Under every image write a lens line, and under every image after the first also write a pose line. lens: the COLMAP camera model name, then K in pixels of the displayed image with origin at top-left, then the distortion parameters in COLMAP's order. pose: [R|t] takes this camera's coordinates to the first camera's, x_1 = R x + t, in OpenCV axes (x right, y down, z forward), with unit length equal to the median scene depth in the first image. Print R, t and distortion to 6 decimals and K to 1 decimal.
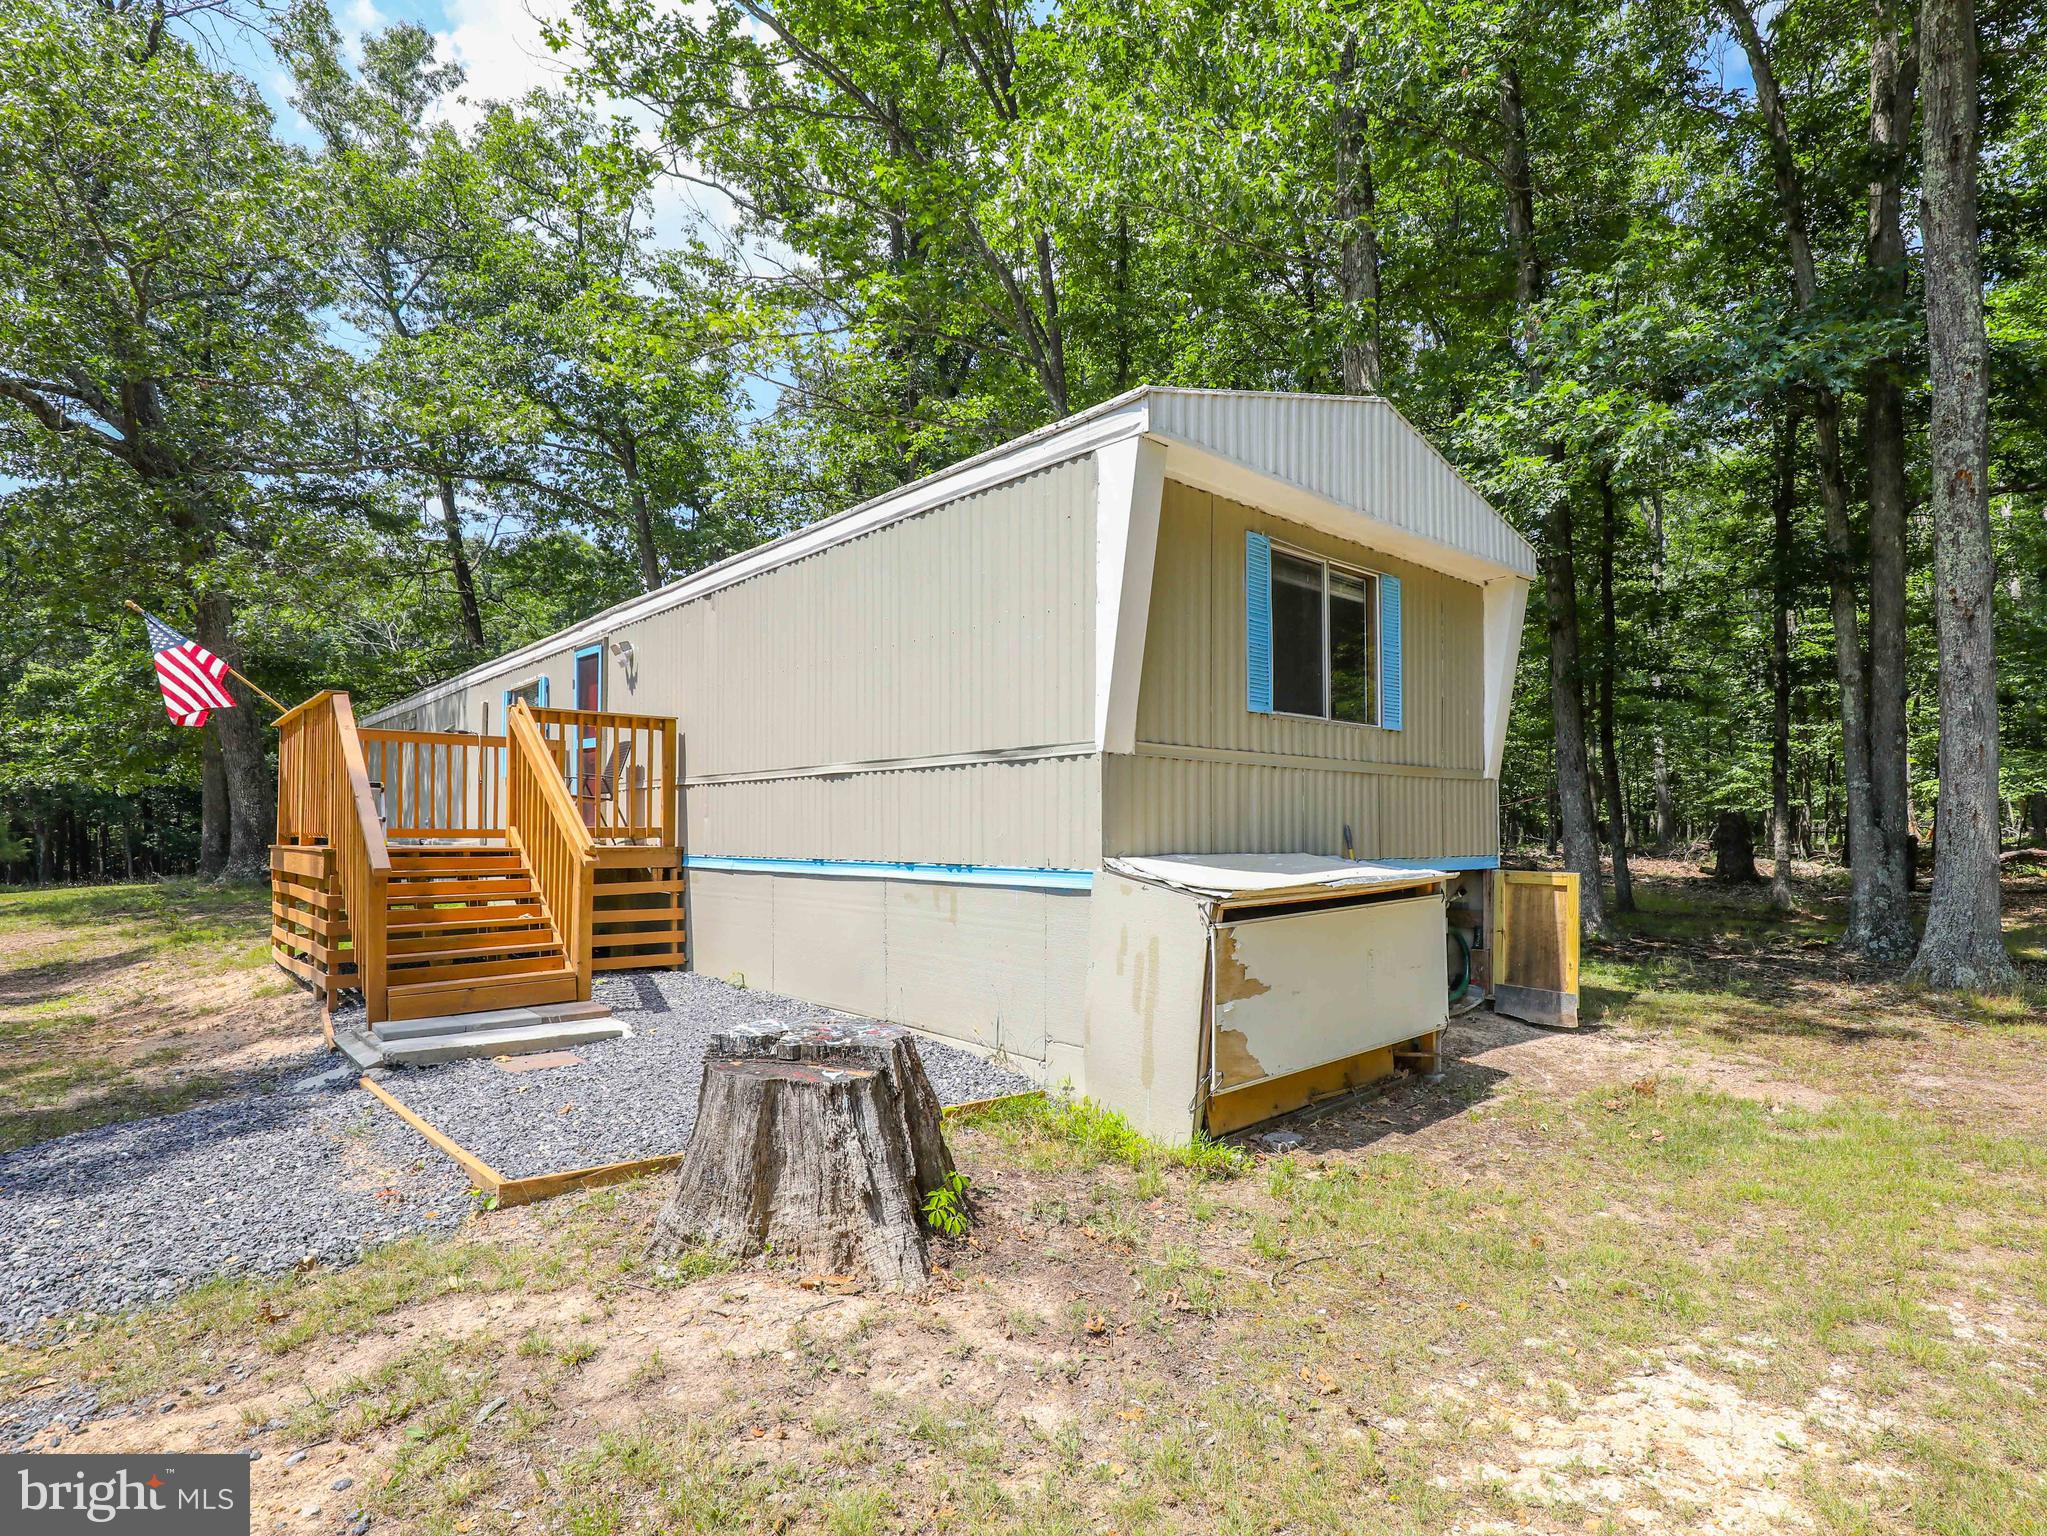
lens RADIAL K [[1112.5, 0, 1024.4], [0, 1112.5, 809.1], [0, 0, 1]] dist [-0.022566, -0.000422]
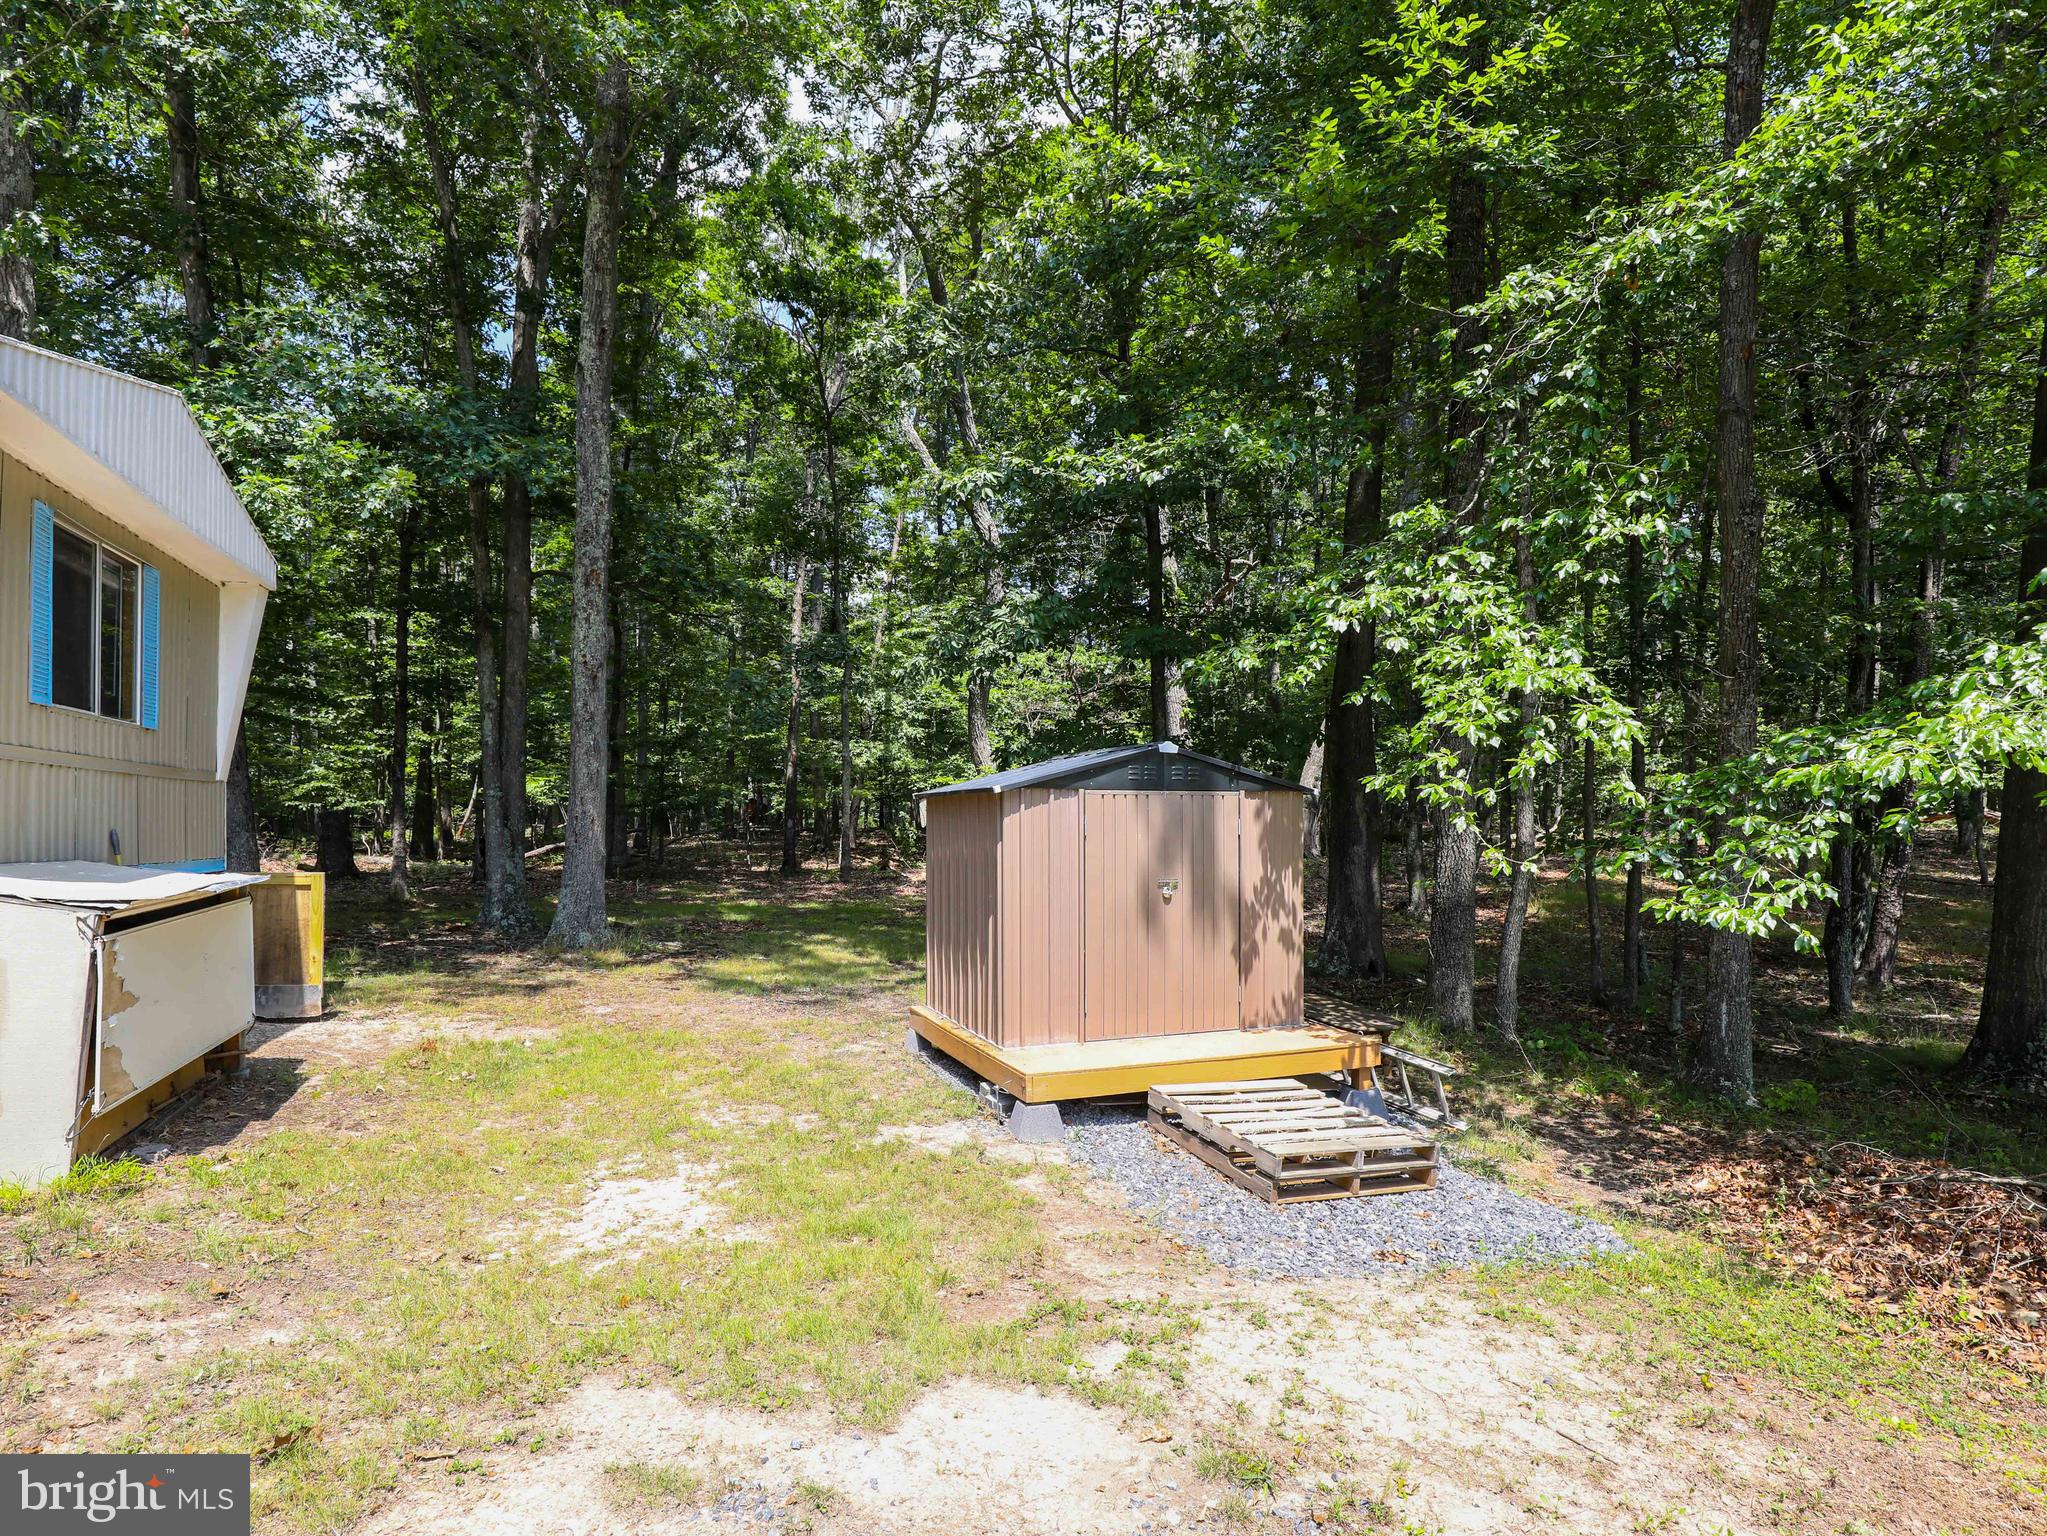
lens RADIAL K [[1063.9, 0, 1030.8], [0, 1063.9, 762.3], [0, 0, 1]] dist [-0.016907, 0.000119]
pose [[0.398797, 0.057261, 0.915250, -0.255451], [-0.018280, 0.998347, -0.054494, -0.009182], [-0.916857, 0.005001, 0.399184, -0.074257]]
